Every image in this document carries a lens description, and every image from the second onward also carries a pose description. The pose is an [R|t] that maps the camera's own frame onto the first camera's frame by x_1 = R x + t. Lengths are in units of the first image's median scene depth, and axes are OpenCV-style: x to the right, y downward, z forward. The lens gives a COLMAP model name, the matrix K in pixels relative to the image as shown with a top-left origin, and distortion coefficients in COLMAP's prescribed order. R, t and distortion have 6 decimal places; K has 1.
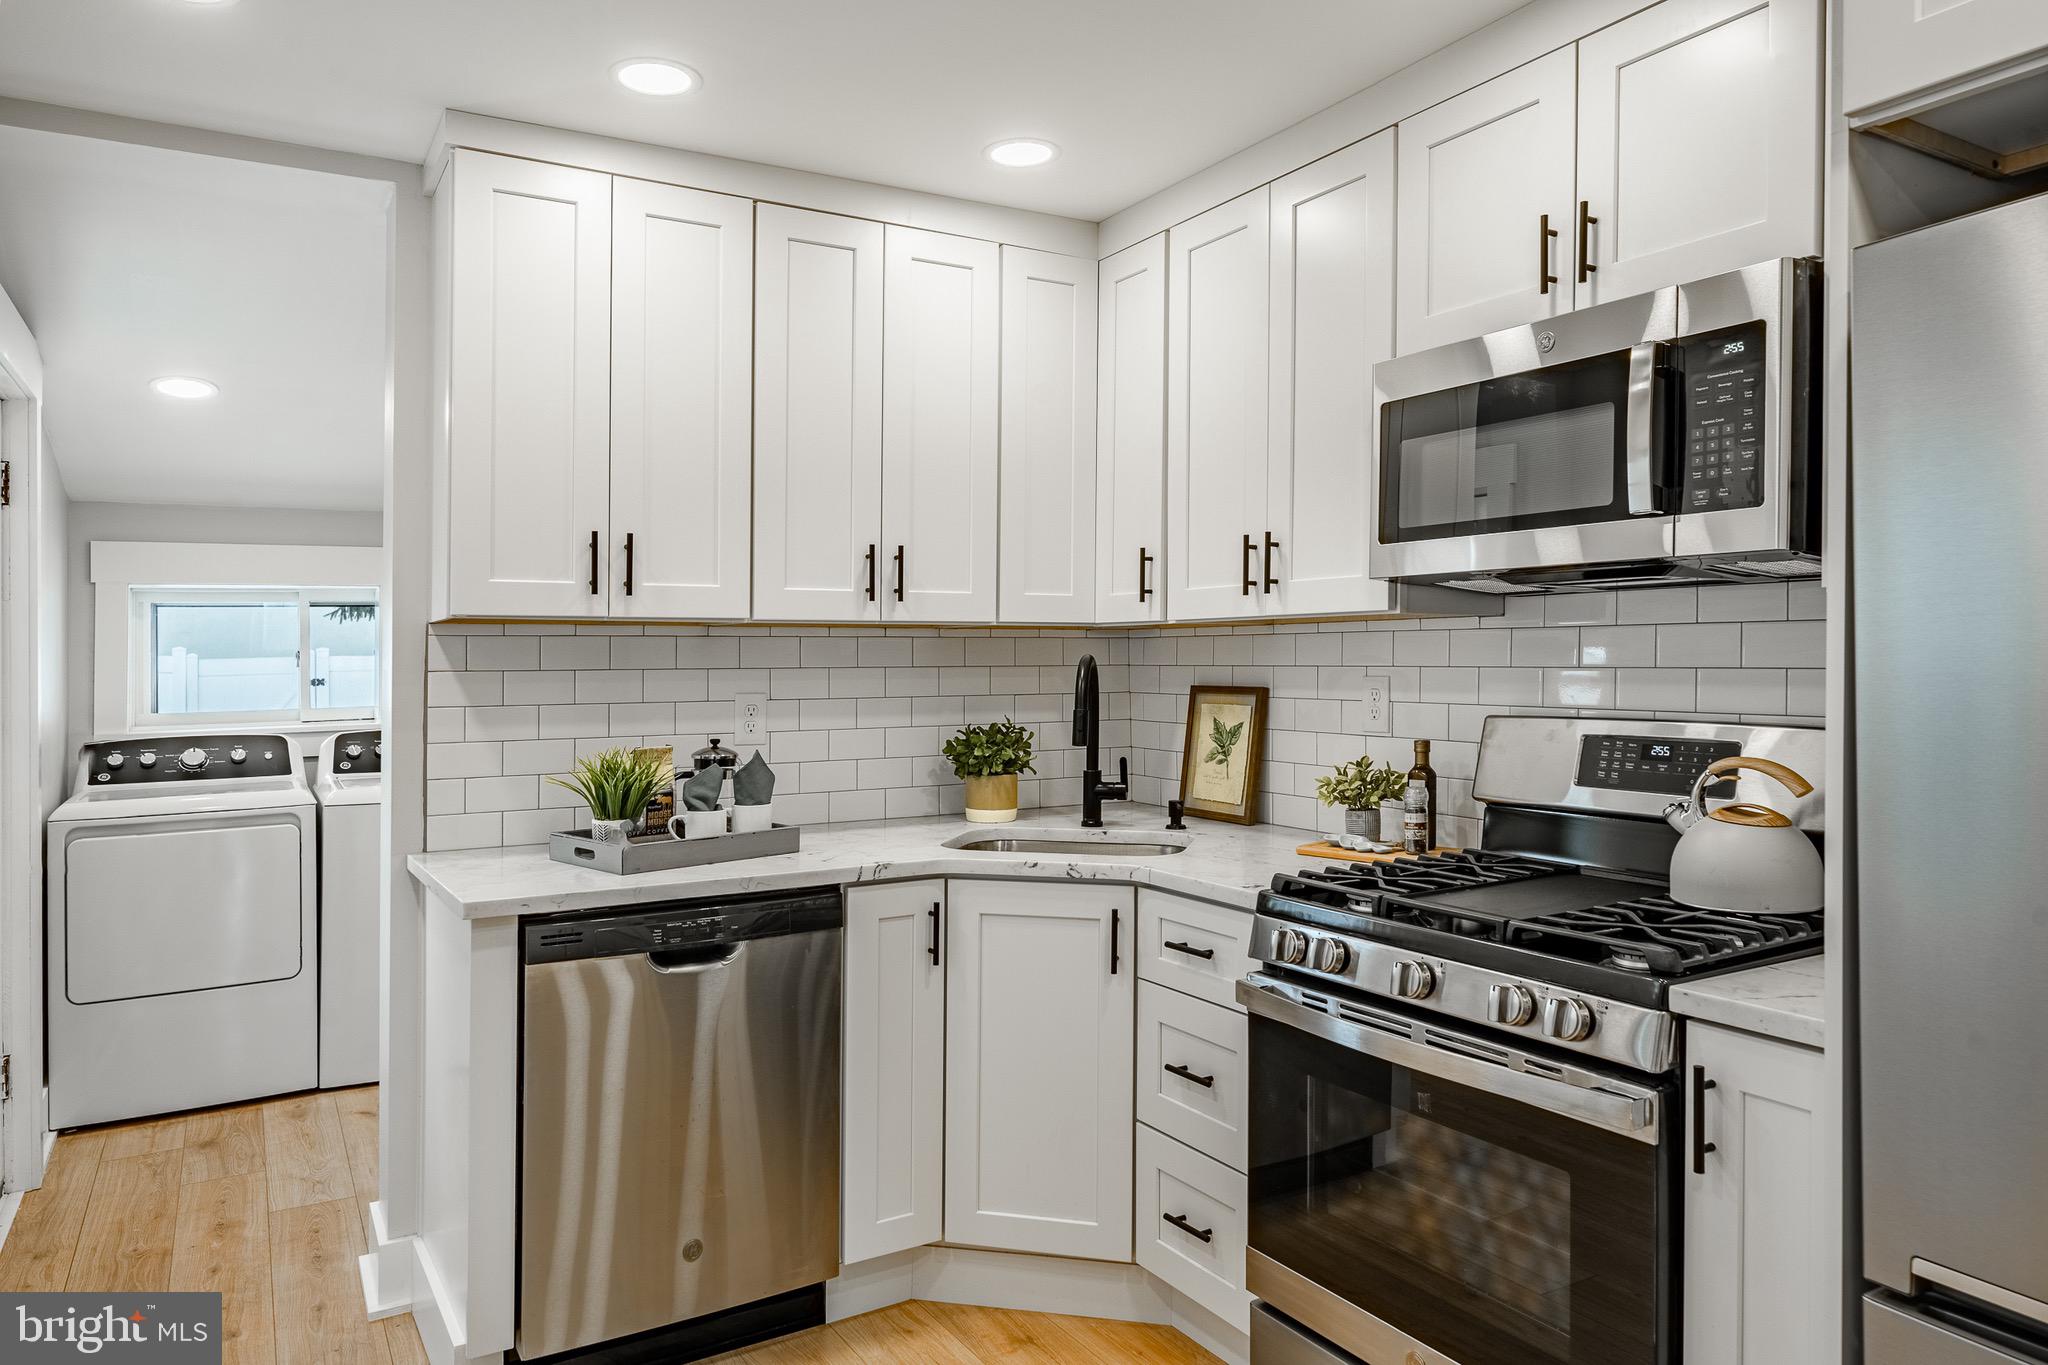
lens RADIAL K [[1332.3, 0, 1024.0], [0, 1332.3, 682.5], [0, 0, 1]] dist [-0.005164, -0.003381]
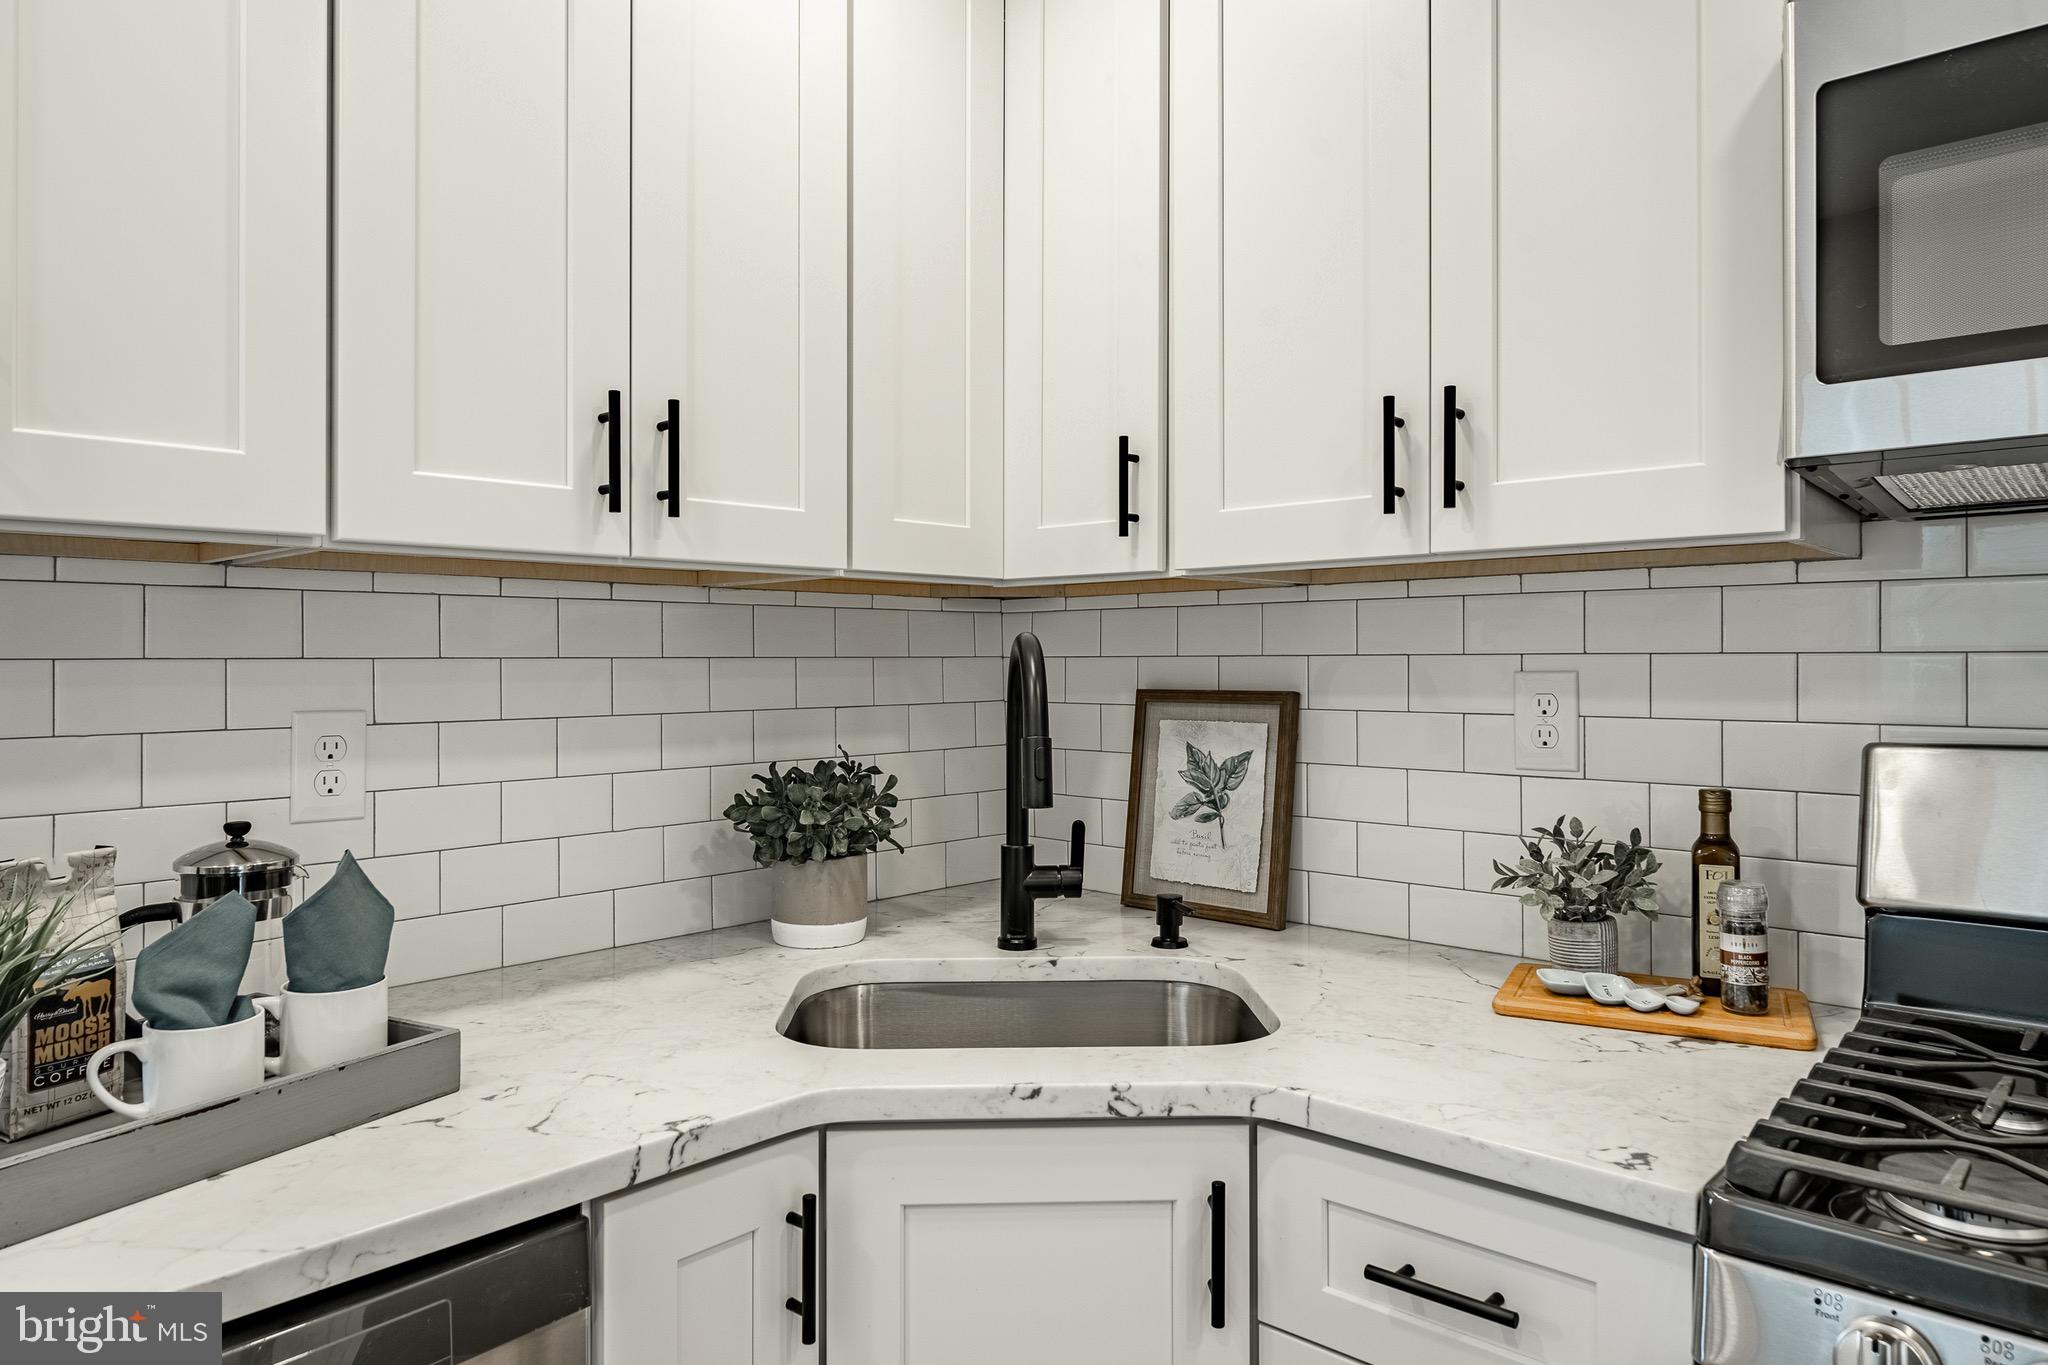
lens RADIAL K [[1332.3, 0, 1024.0], [0, 1332.3, 682.5], [0, 0, 1]] dist [-0.005164, -0.003381]
pose [[0.960436, -0.003779, 0.278476, -0.102132], [0.004613, 0.999987, -0.002341, 0.000306], [-0.278463, 0.003533, 0.960440, 0.489684]]
